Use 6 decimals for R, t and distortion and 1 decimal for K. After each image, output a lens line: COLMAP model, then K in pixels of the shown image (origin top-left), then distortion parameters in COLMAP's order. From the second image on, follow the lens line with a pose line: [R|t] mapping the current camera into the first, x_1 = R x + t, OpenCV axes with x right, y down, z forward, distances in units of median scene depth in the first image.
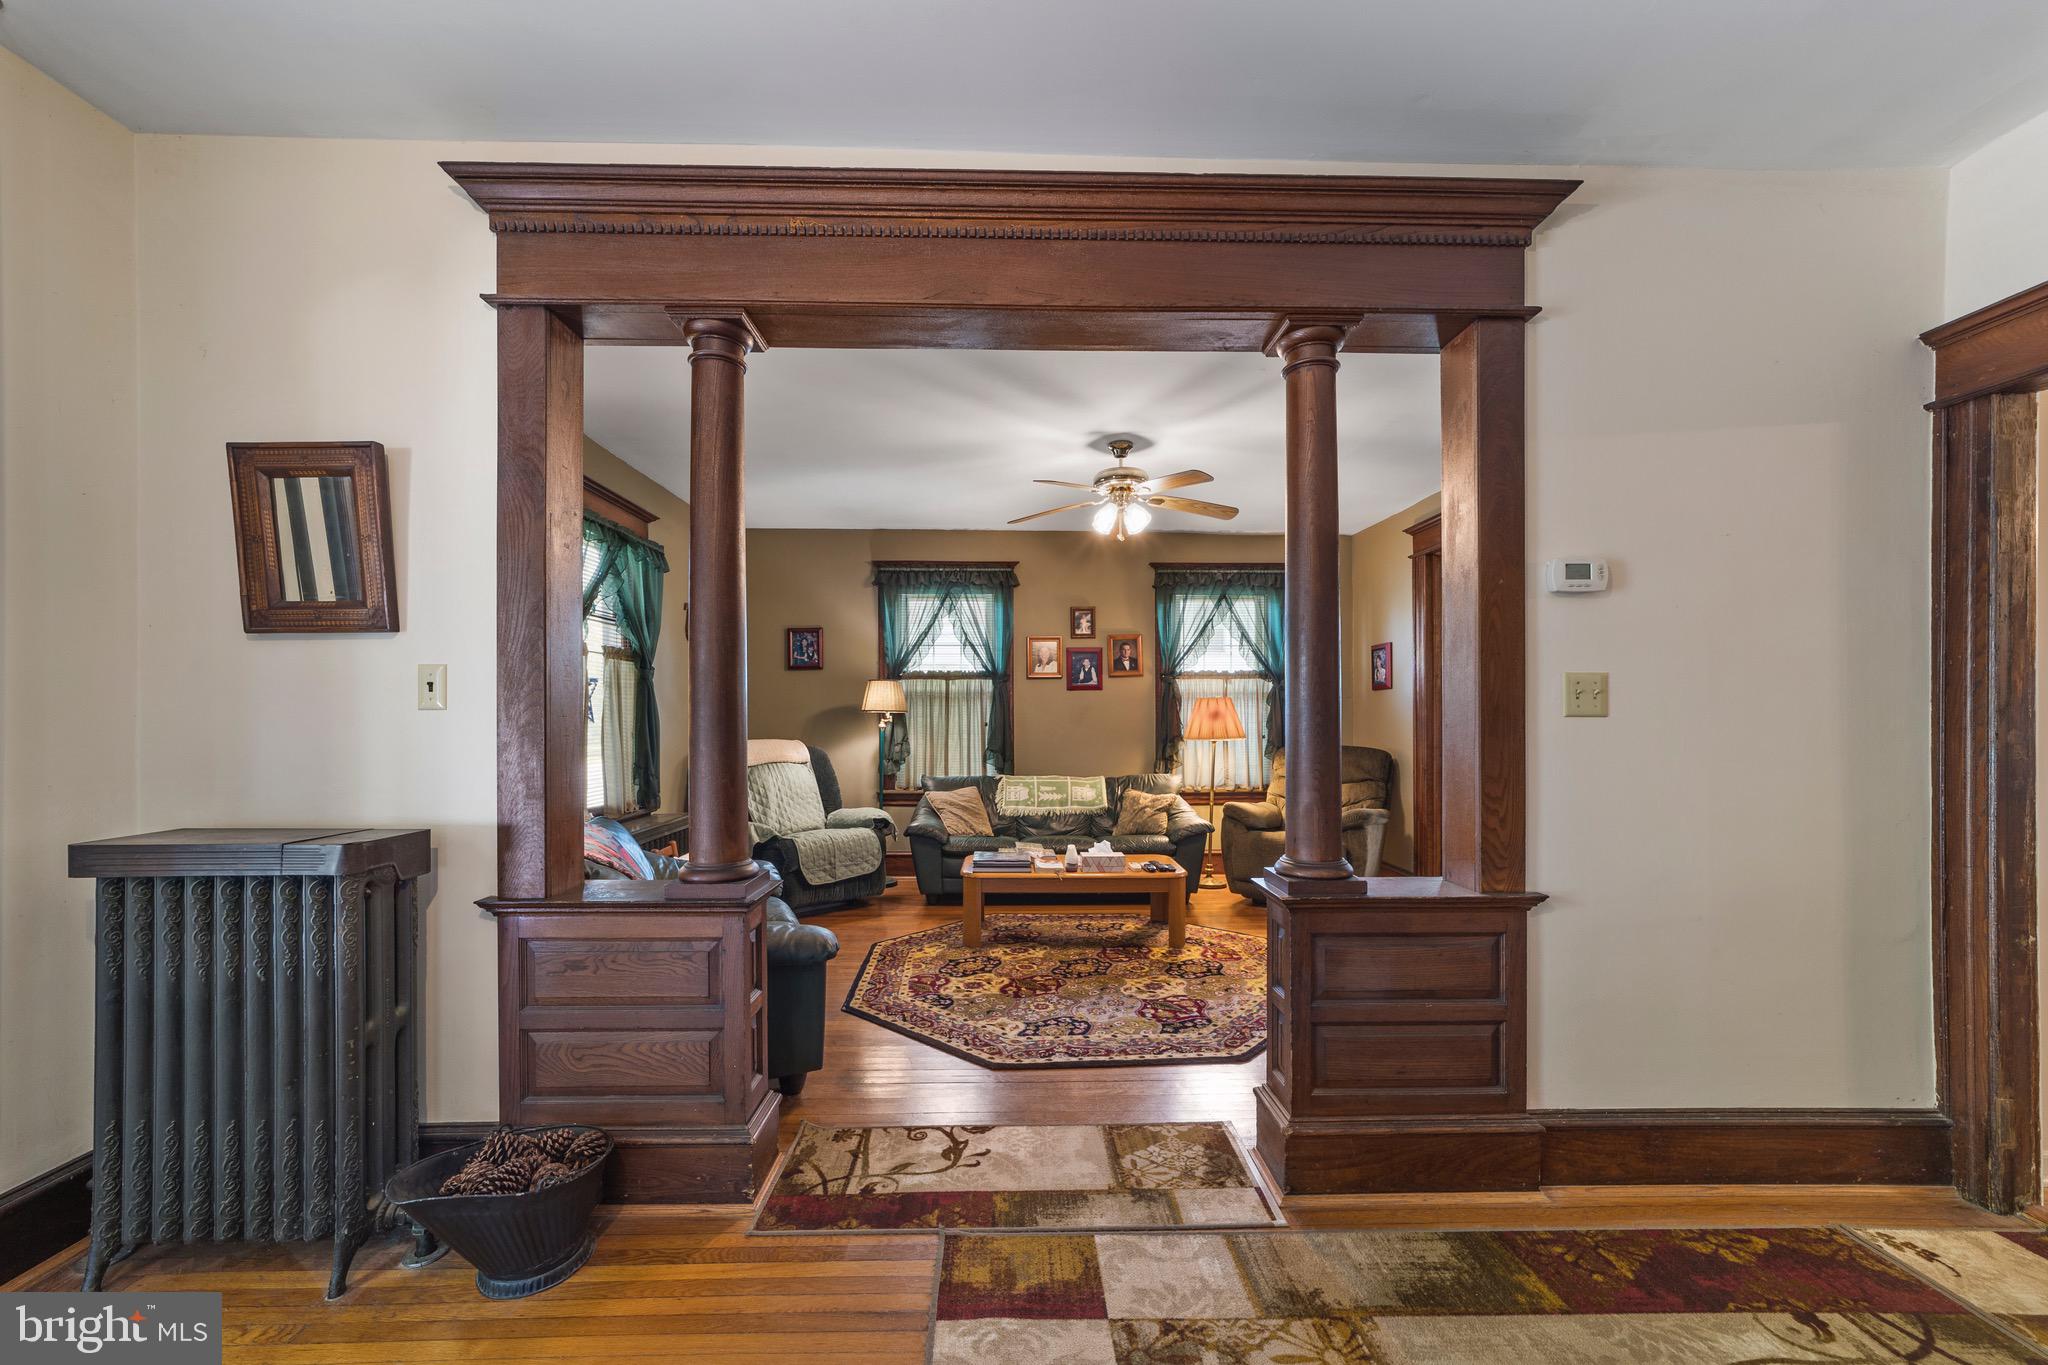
lens RADIAL K [[794.0, 0, 1023.3], [0, 794.0, 716.9], [0, 0, 1]] dist [-0.000111, 0.000006]
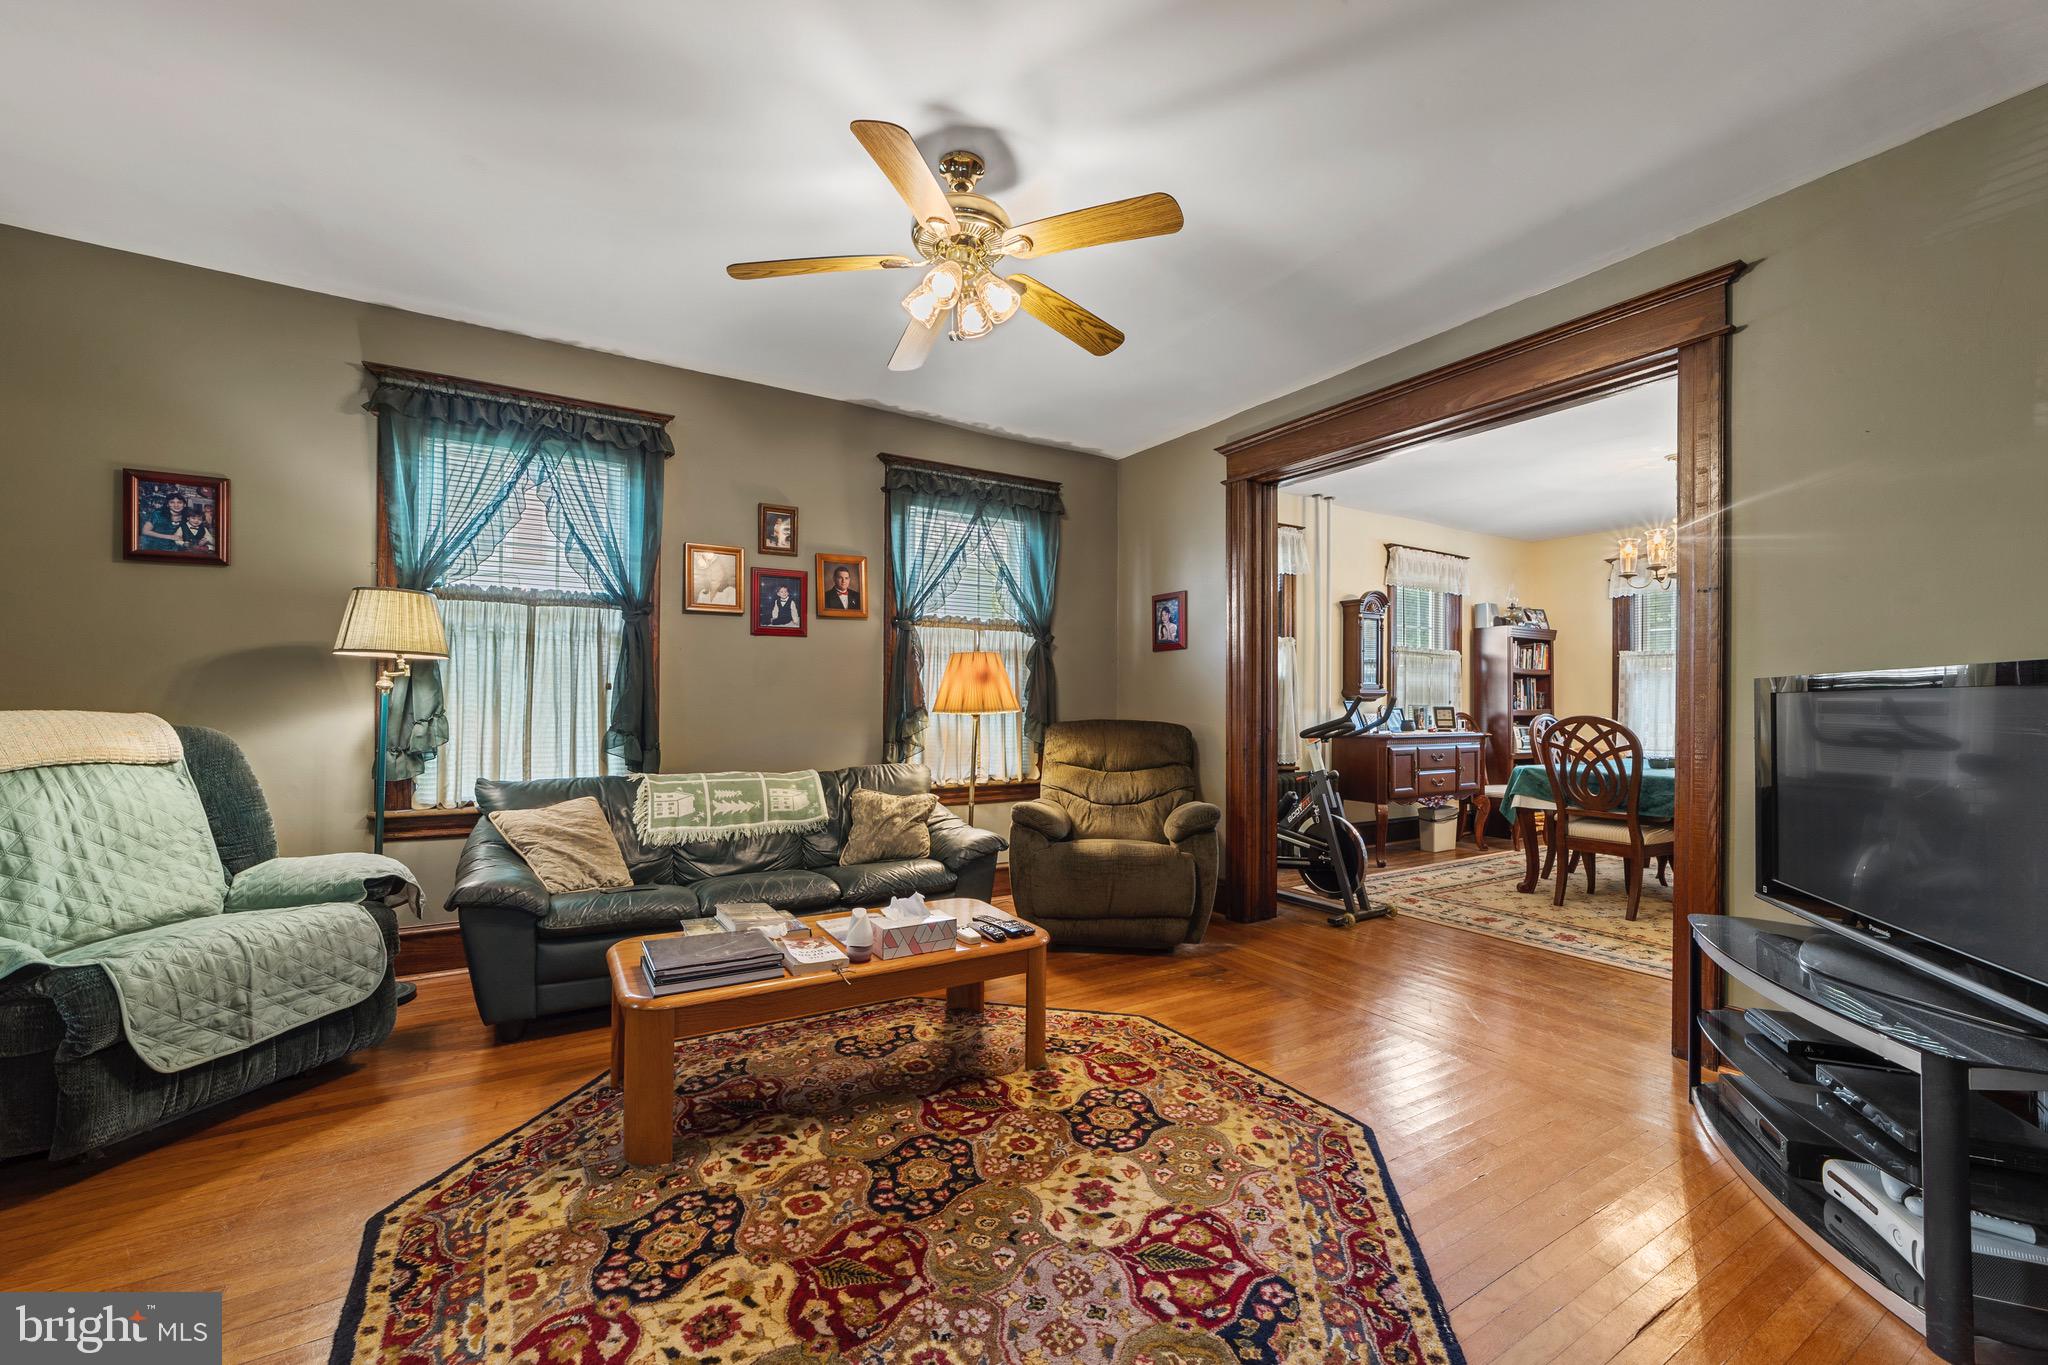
lens RADIAL K [[809.1, 0, 1020.0], [0, 809.1, 691.5], [0, 0, 1]] dist [-0.015049, 0.008088]
pose [[0.867864, 0.014293, 0.496596, -0.086487], [-0.009033, 0.999875, -0.012992, 0.019929], [-0.496719, 0.006789, 0.867885, 0.381997]]
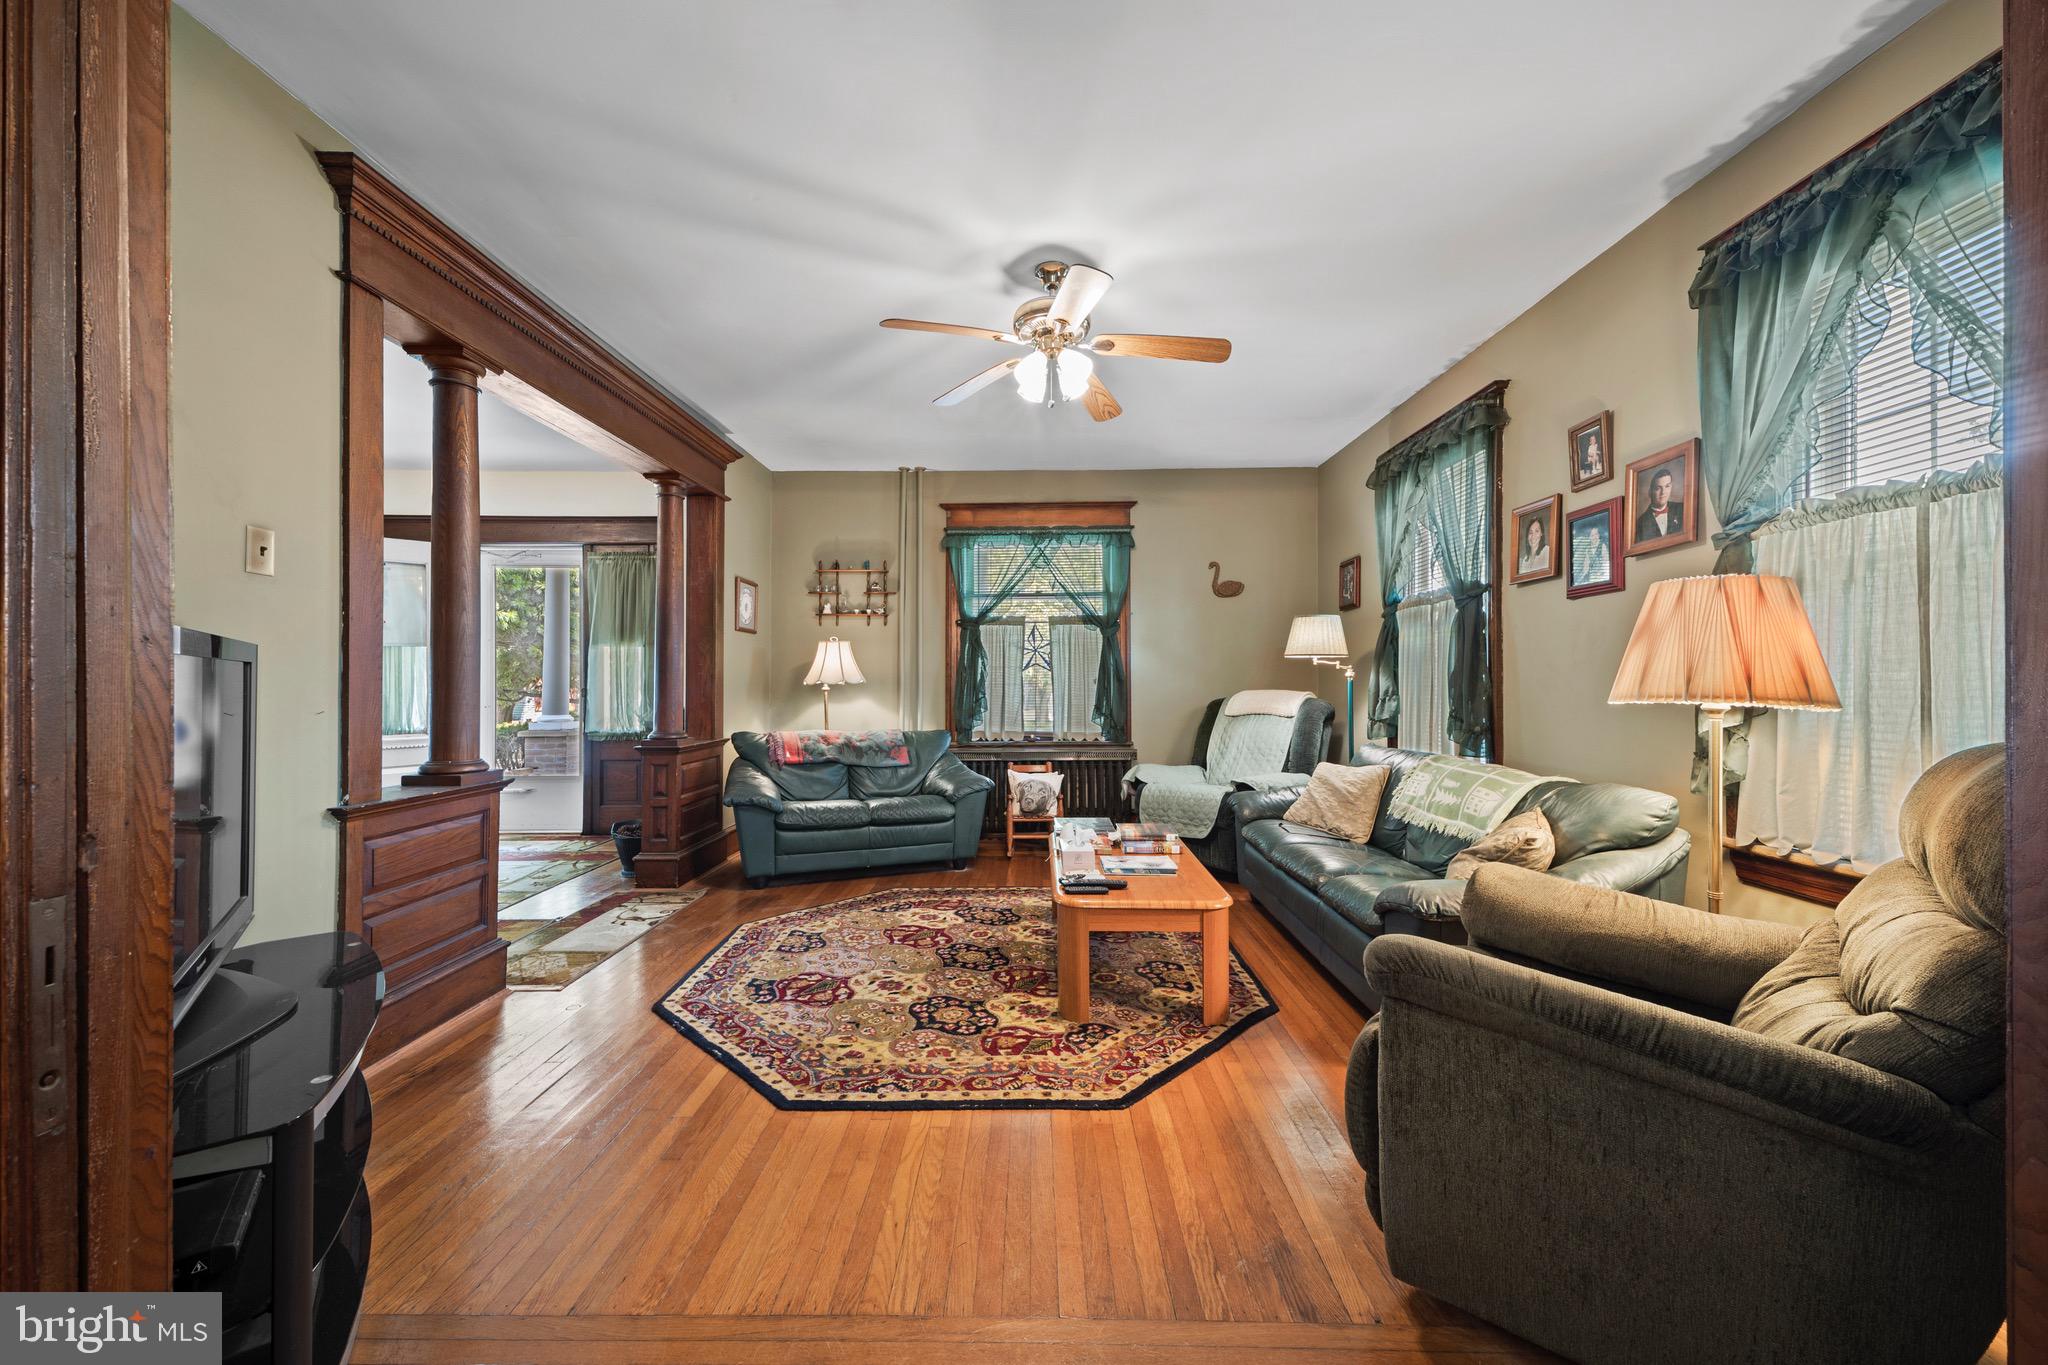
lens RADIAL K [[777.3, 0, 1026.8], [0, 777.3, 675.2], [0, 0, 1]] dist [0.032003, 0.006864]
pose [[-0.035298, -0.007399, -0.999349, 0.628201], [0.000742, 0.999972, -0.007429, 0.019206], [0.999377, -0.001004, -0.035291, 0.765394]]
